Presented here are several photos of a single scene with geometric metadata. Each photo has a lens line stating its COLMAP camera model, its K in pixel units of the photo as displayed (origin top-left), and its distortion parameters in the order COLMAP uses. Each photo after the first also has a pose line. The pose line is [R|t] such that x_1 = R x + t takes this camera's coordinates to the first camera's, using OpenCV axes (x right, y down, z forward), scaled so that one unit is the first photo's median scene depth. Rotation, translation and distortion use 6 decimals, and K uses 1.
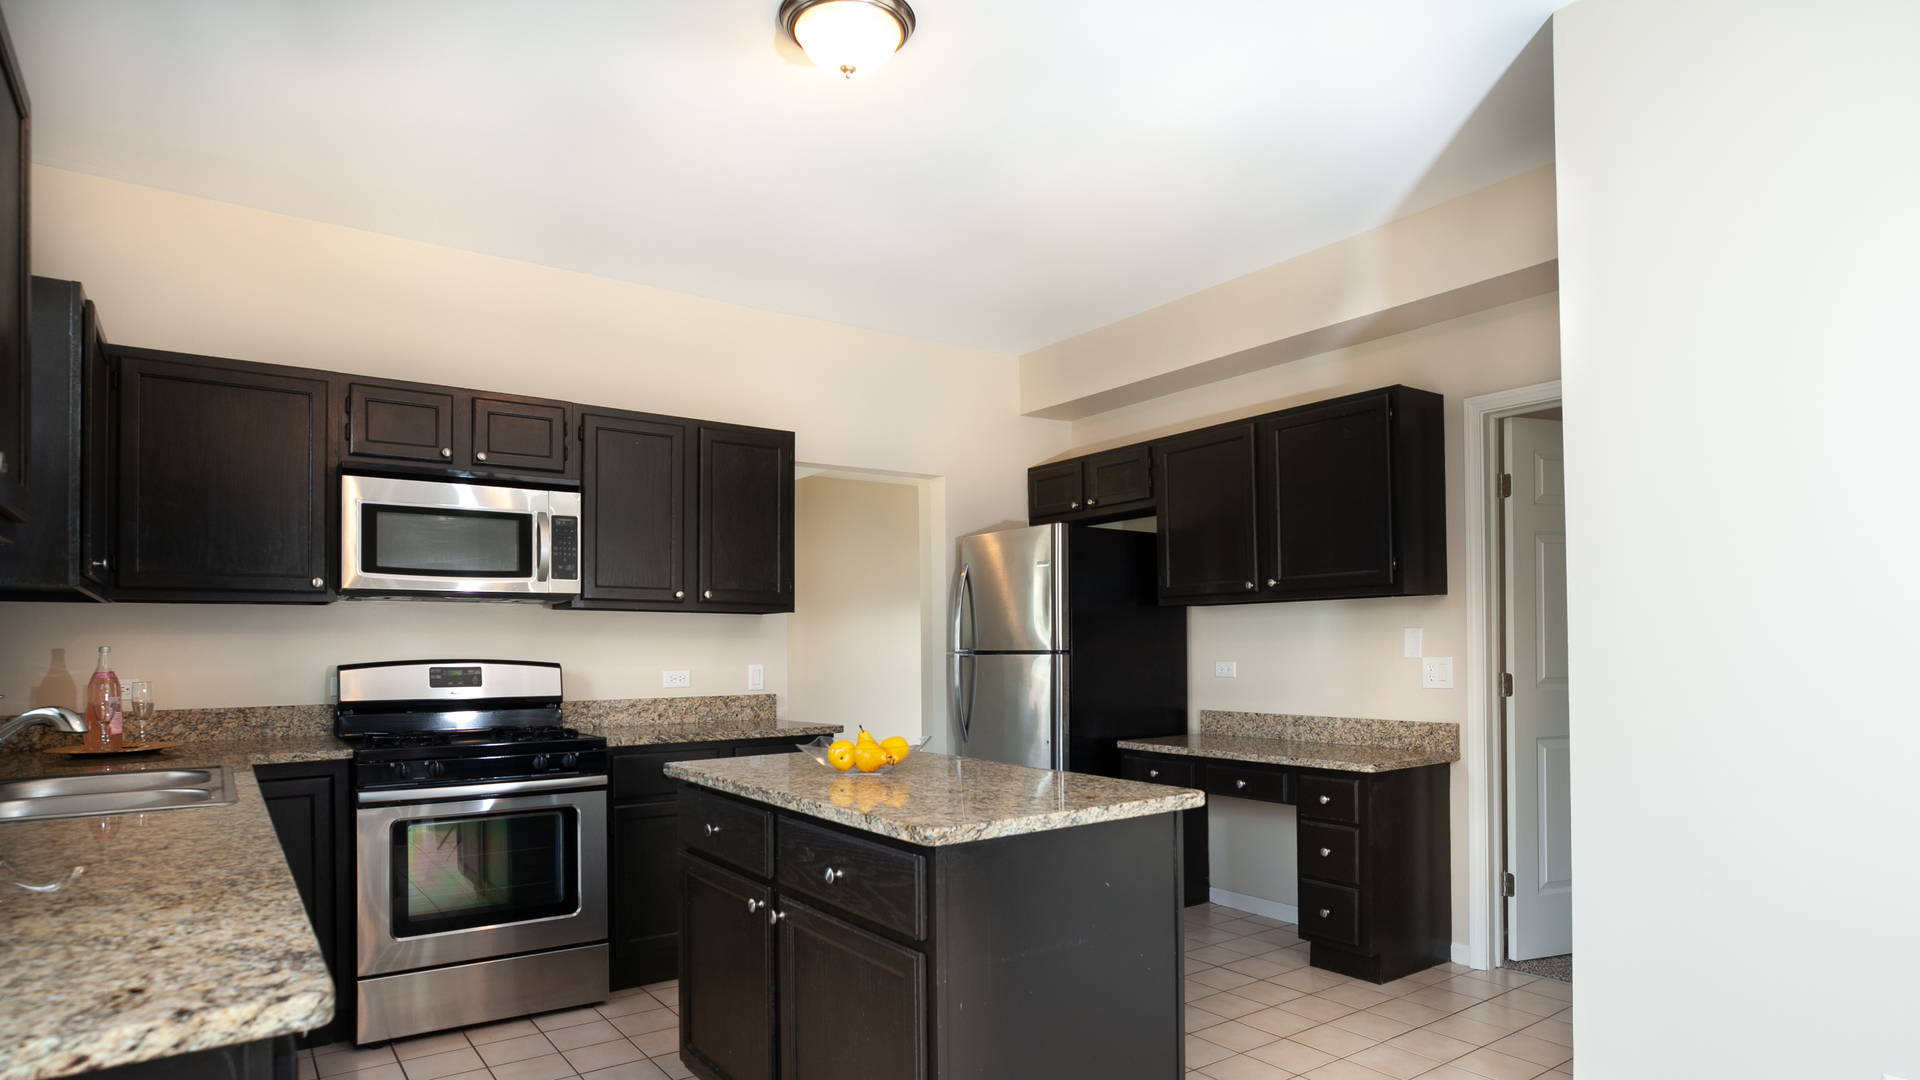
lens RADIAL K [[1063.2, 0, 958.6], [0, 1063.2, 627.5], [0, 0, 1]] dist [-0.019001, 0.000082]
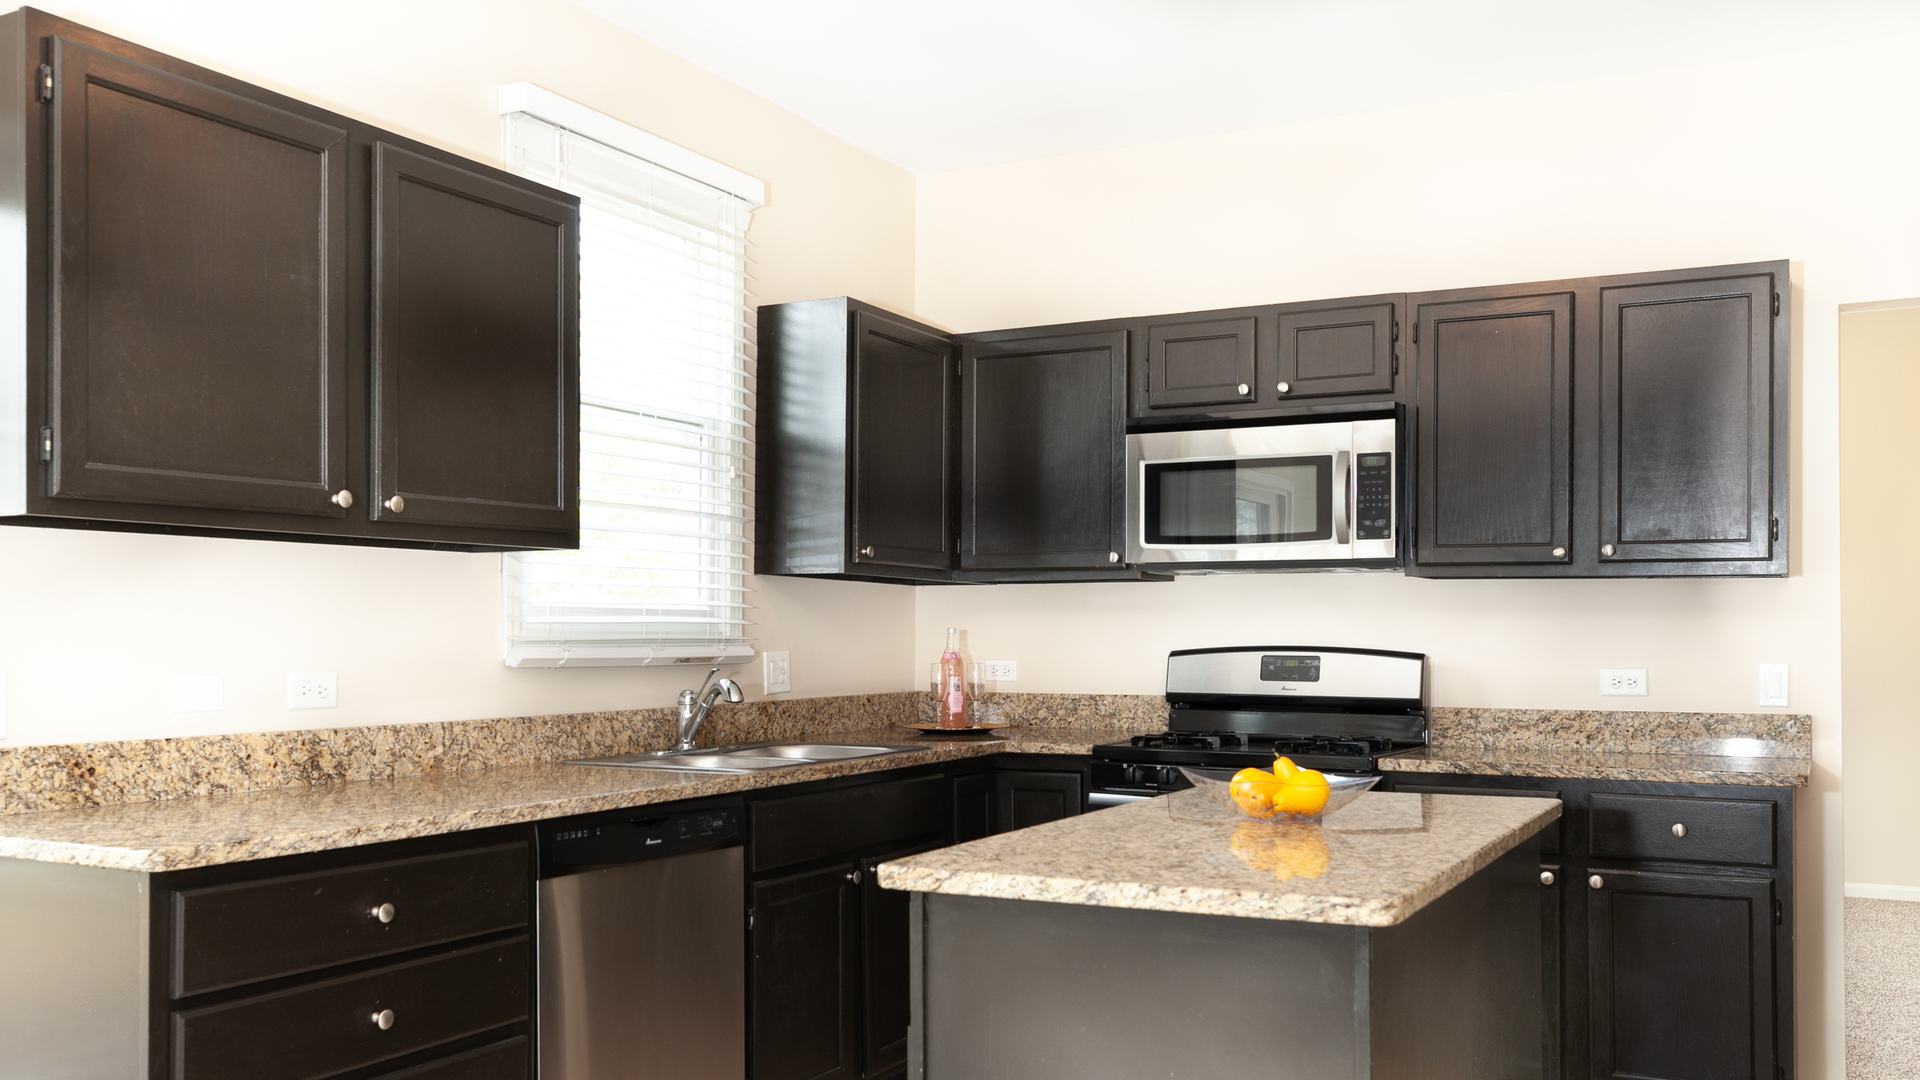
lens RADIAL K [[1627.7, 0, 957.5], [0, 1627.7, 616.4], [0, 0, 1]] dist [0.001715, -0.000240]
pose [[0.442211, -0.001064, -0.896910, 0.513649], [0.011470, 0.999924, 0.004469, -0.000336], [0.896838, -0.012264, 0.442190, 0.243296]]
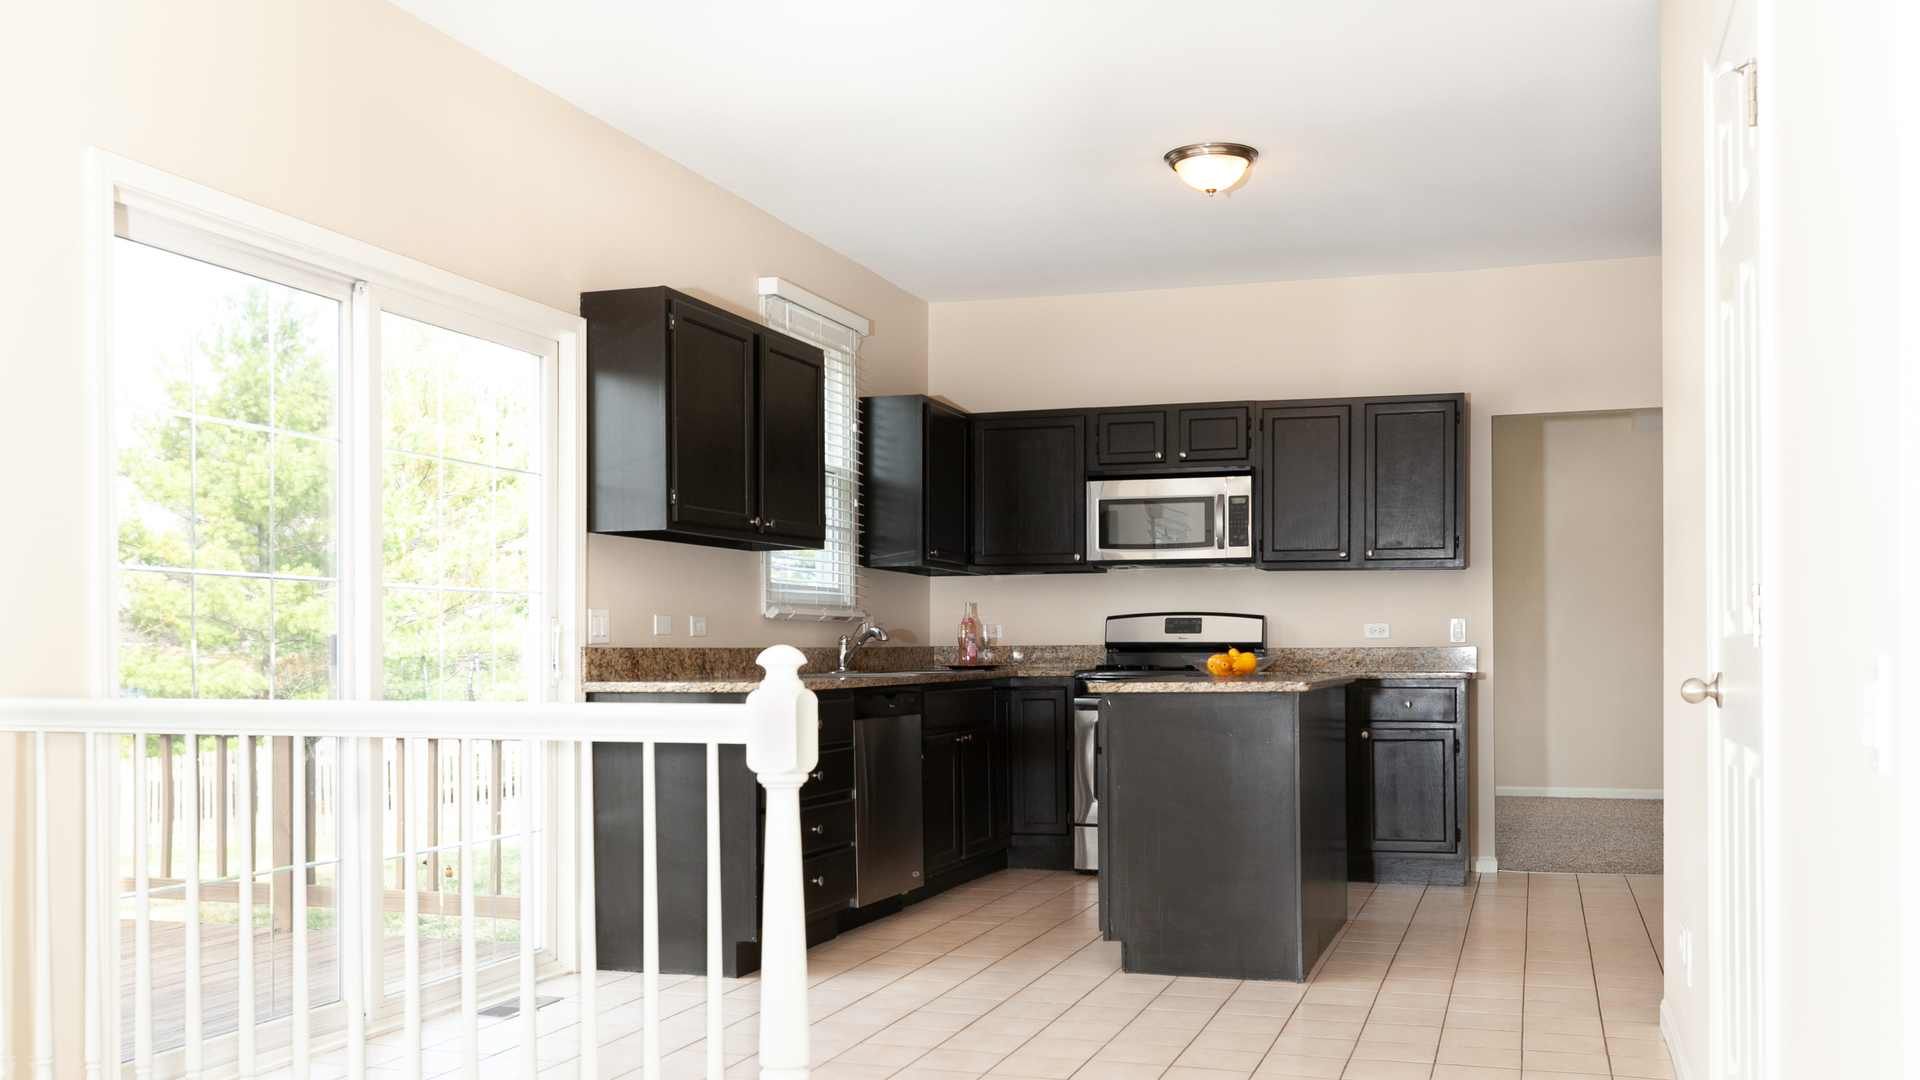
lens RADIAL K [[1701.7, 0, 1004.2], [0, 1701.7, 647.5], [0, 0, 1]] dist [0.007814, 0.001036]
pose [[0.601142, 0.005877, -0.799121, 1.068190], [0.013735, 0.999749, 0.017685, 0.034241], [0.799024, -0.021607, 0.600910, -0.428946]]
